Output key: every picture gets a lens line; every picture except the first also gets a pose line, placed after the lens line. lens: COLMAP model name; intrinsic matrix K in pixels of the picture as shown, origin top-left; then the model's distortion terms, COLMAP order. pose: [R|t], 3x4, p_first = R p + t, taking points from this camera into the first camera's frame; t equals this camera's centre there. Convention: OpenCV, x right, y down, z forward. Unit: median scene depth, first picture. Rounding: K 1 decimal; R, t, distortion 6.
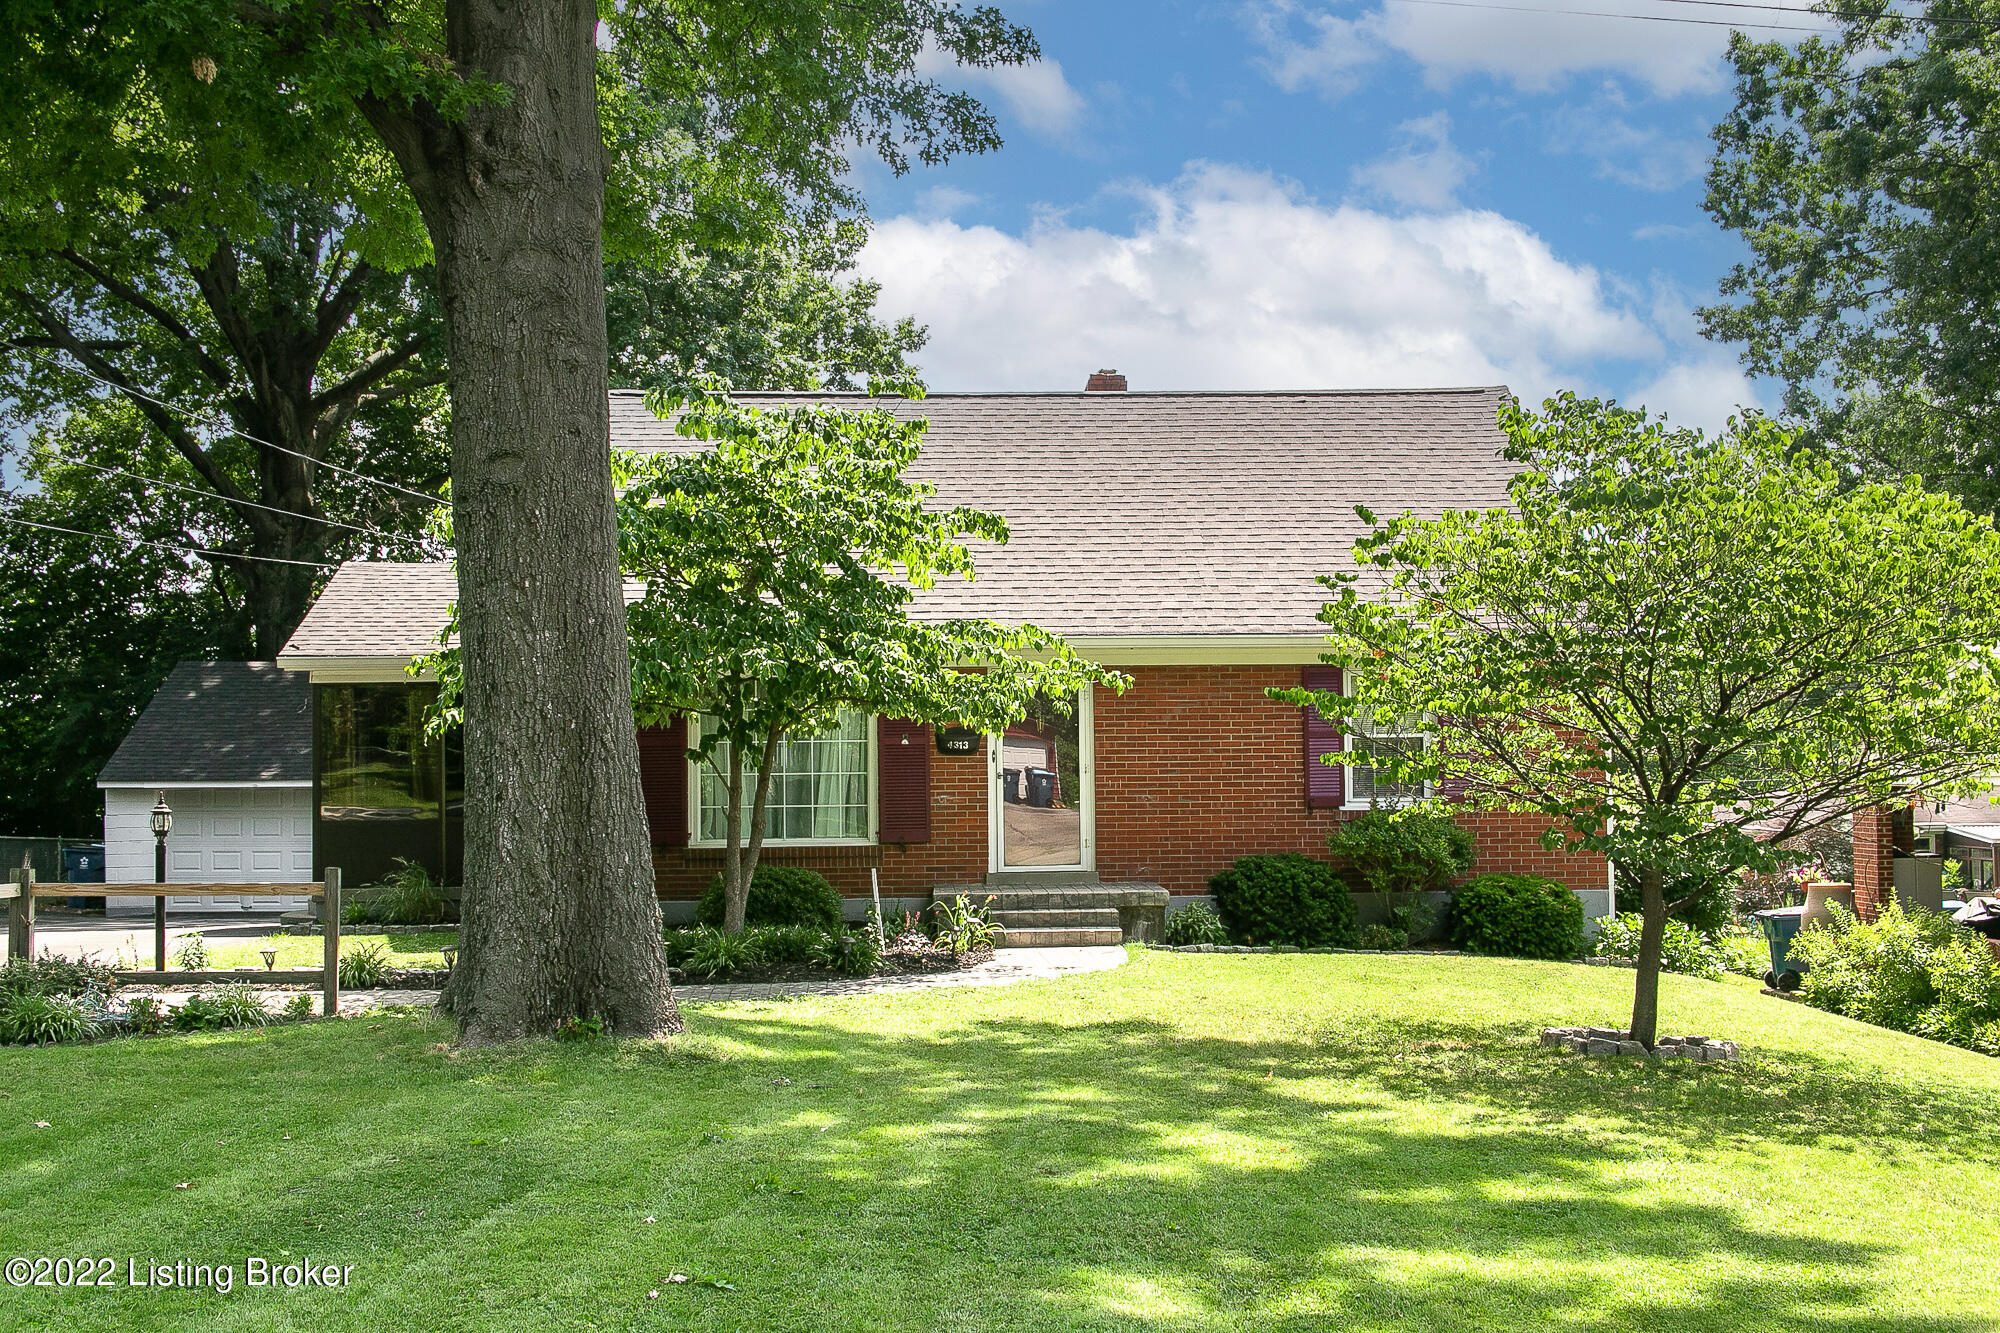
lens RADIAL K [[2236.6, 0, 996.4], [0, 2236.6, 667.2], [0, 0, 1]] dist [-0.070625, 0.000000]
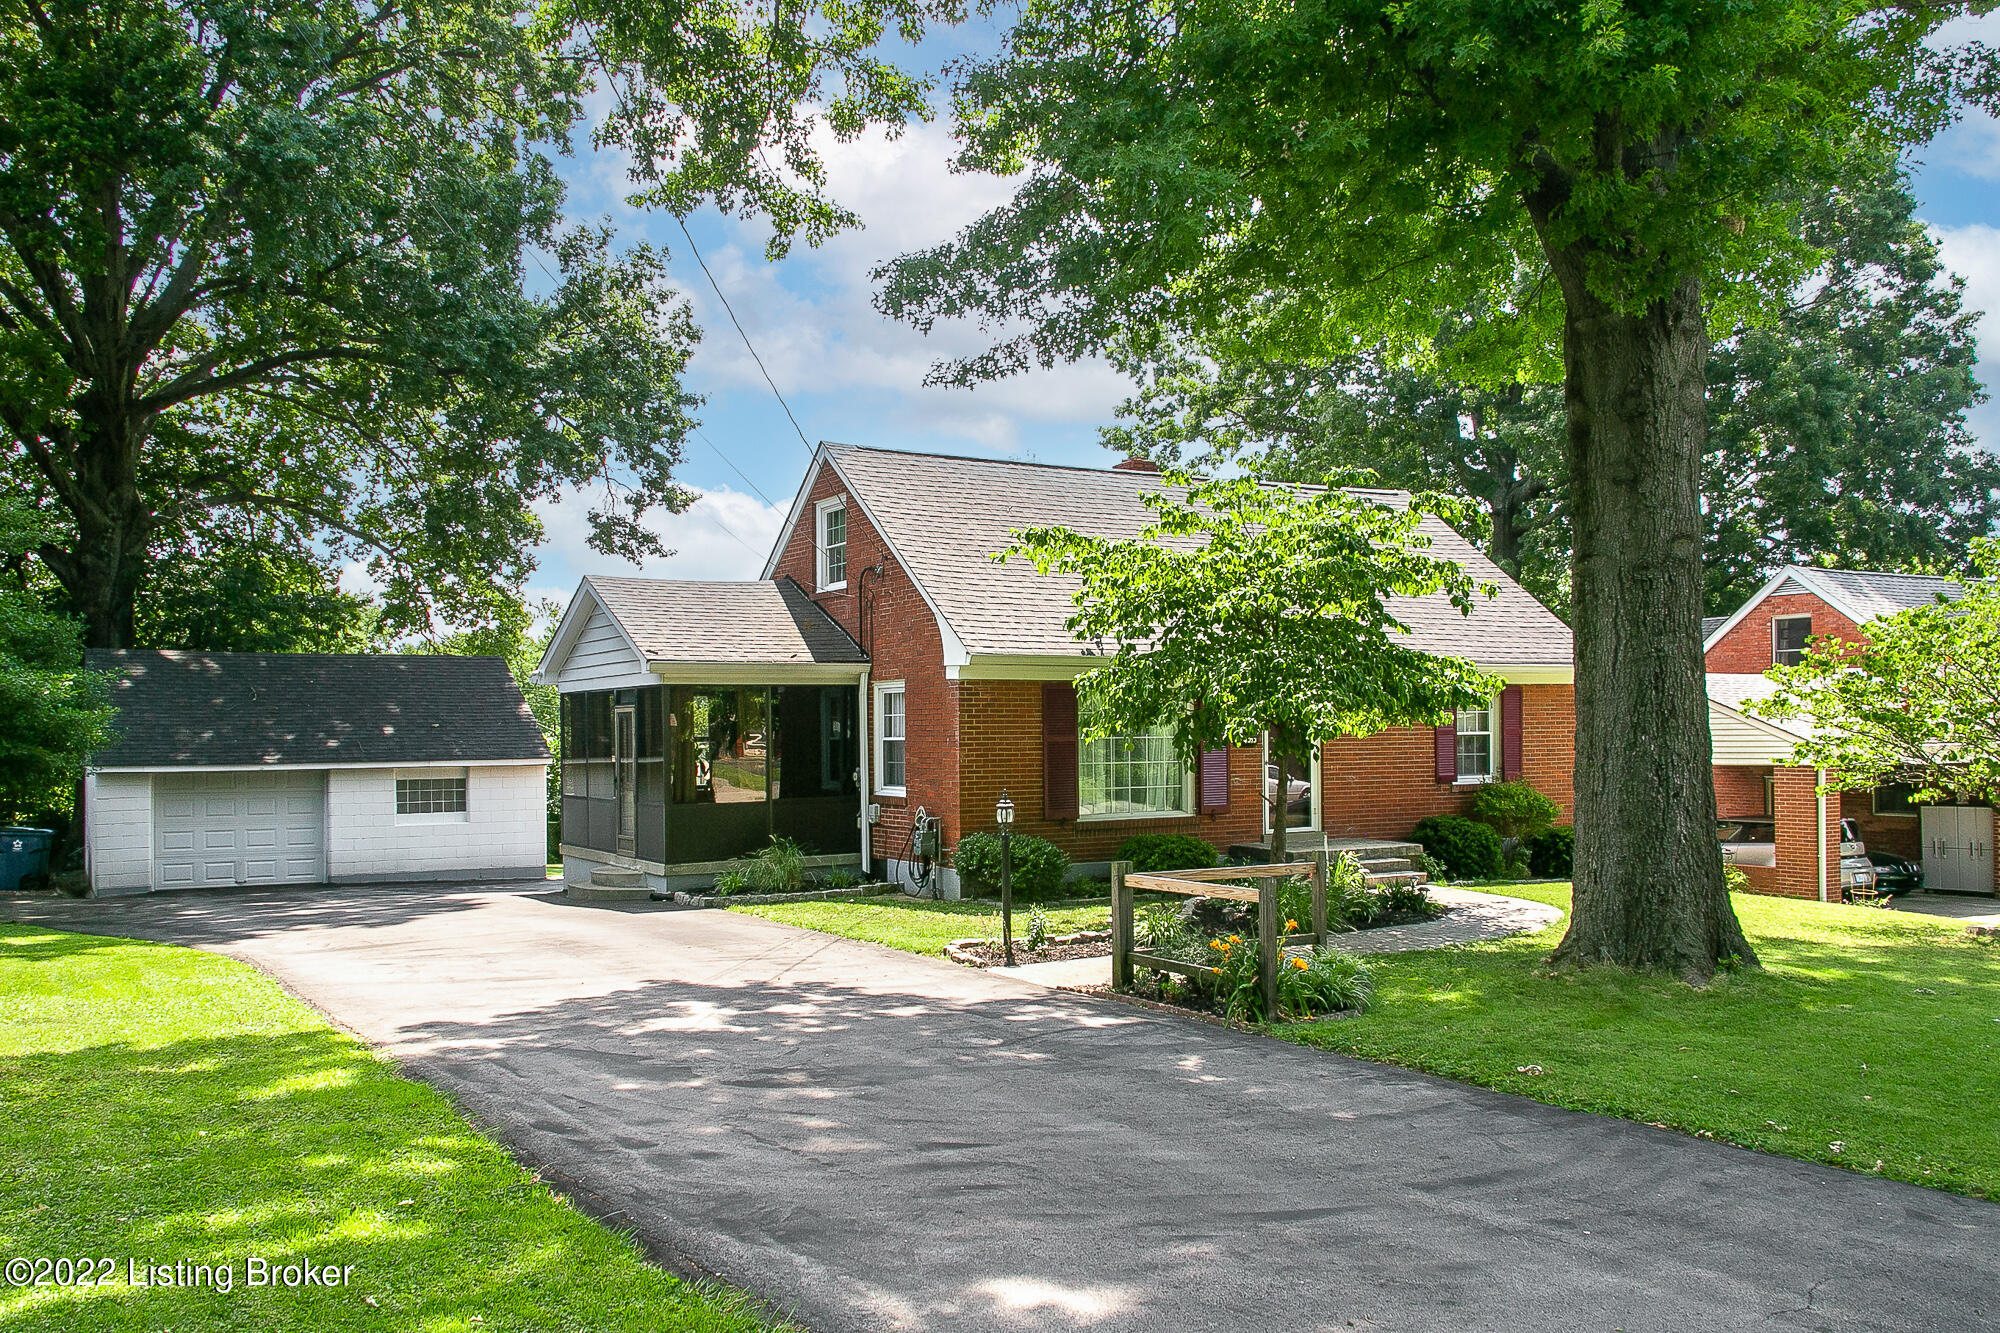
lens RADIAL K [[1657.0, 0, 990.9], [0, 1657.0, 703.3], [0, 0, 1]] dist [0.029496, -0.000444]
pose [[0.877725, 0.009956, 0.479062, -0.635064], [-0.022608, 0.999531, 0.020650, -0.004574], [-0.478632, -0.028956, 0.877538, 0.195962]]
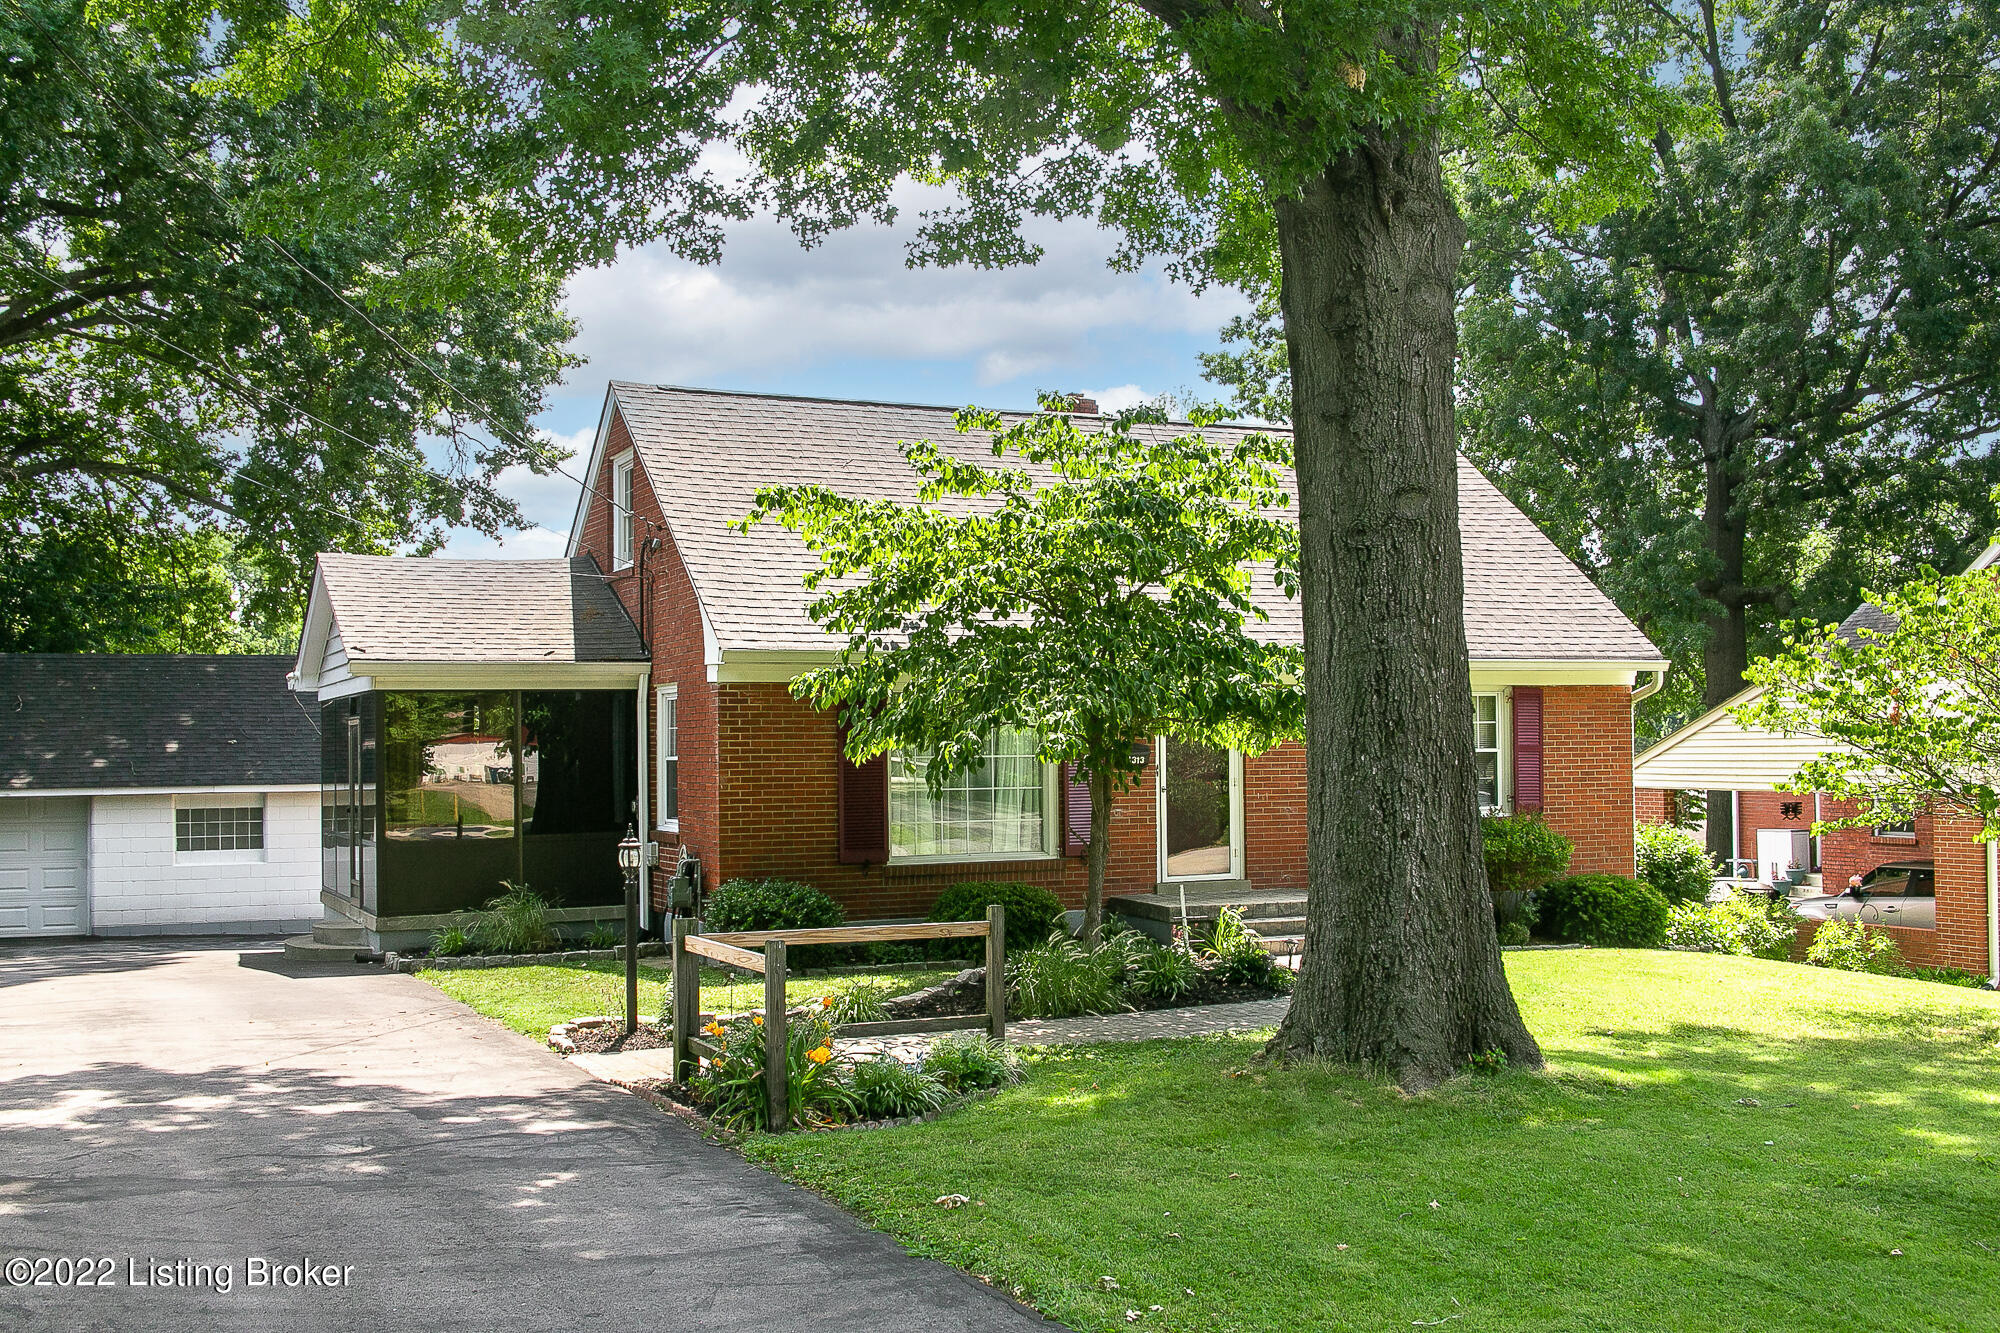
lens RADIAL K [[2119.5, 0, 1003.1], [0, 2119.5, 678.0], [0, 0, 1]] dist [0.003043, 0.000000]
pose [[0.922372, 0.013587, 0.386065, -0.453024], [-0.017756, 0.999816, 0.007236, -0.009170], [-0.385895, -0.013529, 0.922443, 0.119244]]
